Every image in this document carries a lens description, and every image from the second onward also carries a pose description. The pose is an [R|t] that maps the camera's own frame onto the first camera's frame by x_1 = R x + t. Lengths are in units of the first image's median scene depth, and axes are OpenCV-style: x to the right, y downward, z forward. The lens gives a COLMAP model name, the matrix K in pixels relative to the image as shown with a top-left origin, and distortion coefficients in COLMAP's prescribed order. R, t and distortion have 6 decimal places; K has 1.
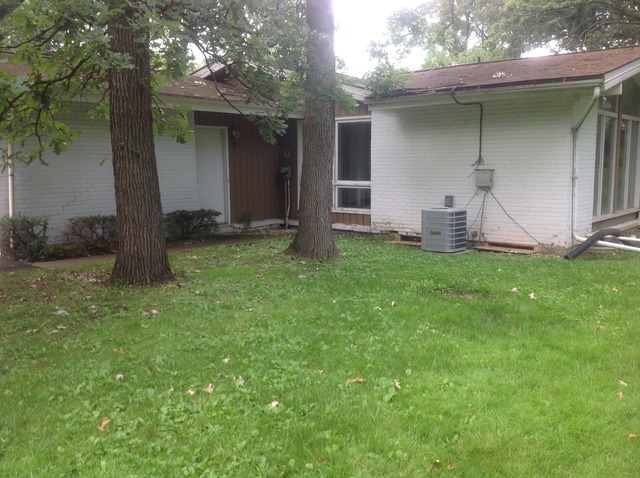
lens RADIAL K [[606.9, 0, 322.0], [0, 606.9, 235.9], [0, 0, 1]] dist [0.165973, -0.394087]
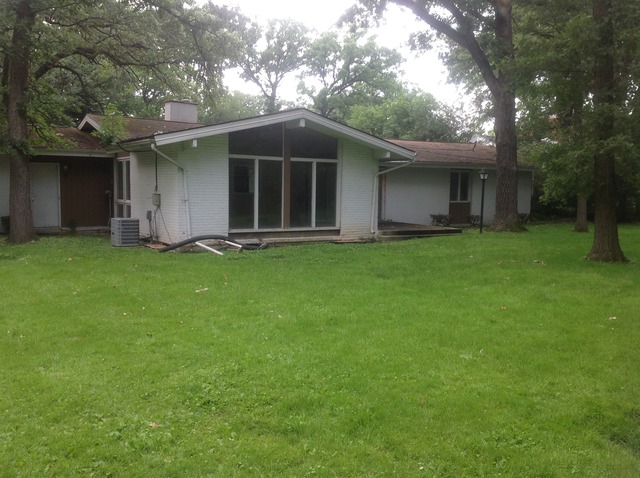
lens RADIAL K [[606.9, 0, 322.0], [0, 606.9, 235.9], [0, 0, 1]] dist [0.165973, -0.394087]
pose [[0.959559, 0.038498, -0.278862, 1.146599], [-0.051624, 0.997870, -0.039880, 0.037579], [0.276732, 0.052663, 0.959503, -0.360915]]
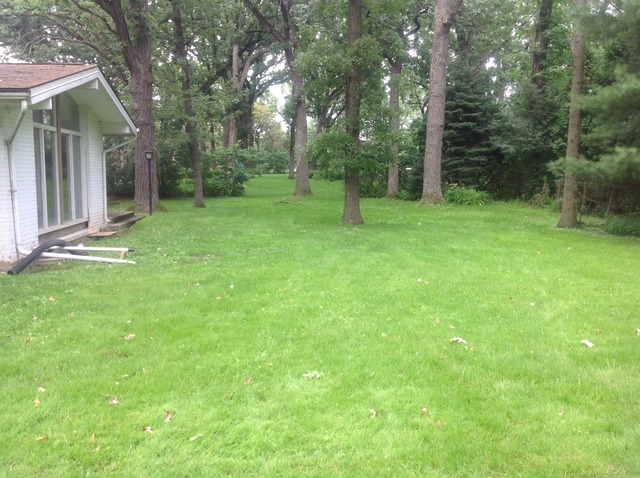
lens RADIAL K [[612.2, 0, 320.0], [0, 612.2, 239.0], [0, 0, 1]] dist [0.076306, -0.184133]
pose [[0.691737, -0.071943, 0.718557, 0.036070], [0.081847, 0.996424, 0.020971, 0.001452], [-0.717496, 0.044305, 0.695152, -0.028227]]
